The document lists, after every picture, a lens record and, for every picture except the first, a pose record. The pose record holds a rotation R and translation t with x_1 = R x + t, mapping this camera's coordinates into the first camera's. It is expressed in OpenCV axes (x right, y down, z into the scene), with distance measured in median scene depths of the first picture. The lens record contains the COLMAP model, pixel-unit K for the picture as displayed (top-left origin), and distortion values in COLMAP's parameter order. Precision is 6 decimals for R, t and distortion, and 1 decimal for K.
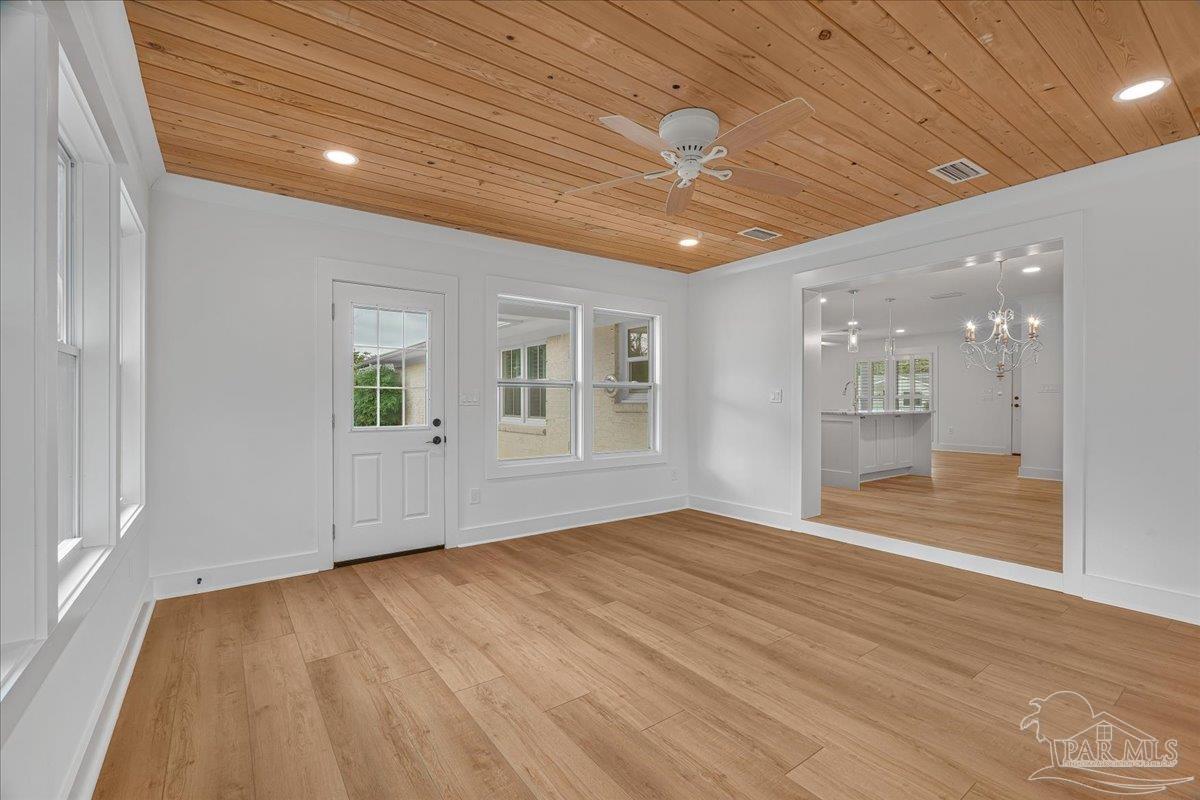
lens RADIAL K [[524.8, 0, 593.1], [0, 524.8, 402.2], [0, 0, 1]] dist [-0.015285, 0.000806]
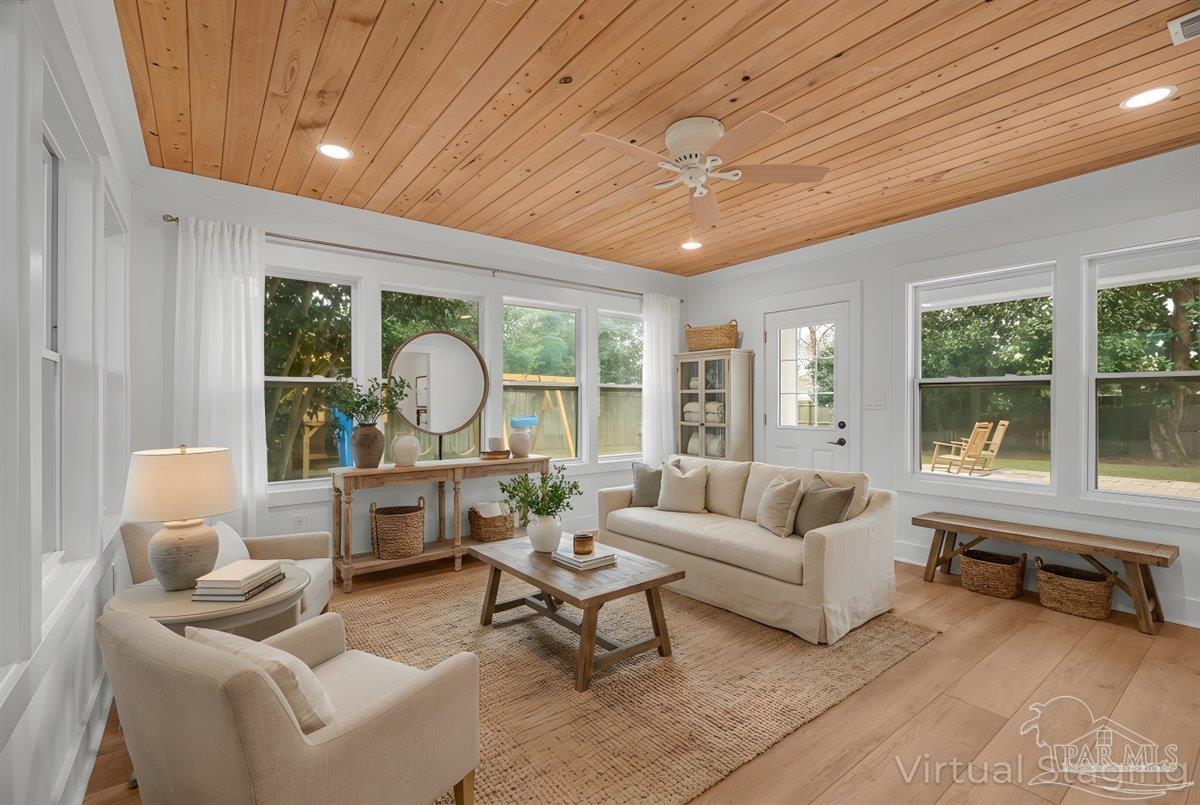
lens RADIAL K [[525.3, 0, 603.7], [0, 525.3, 402.2], [0, 0, 1]] dist [-0.000352, 0.000191]
pose [[0.027996, -0.001740, -0.999607, 0.890876], [-0.004789, 0.999987, -0.001874, -0.003175], [0.999597, 0.004840, 0.027987, 0.592293]]
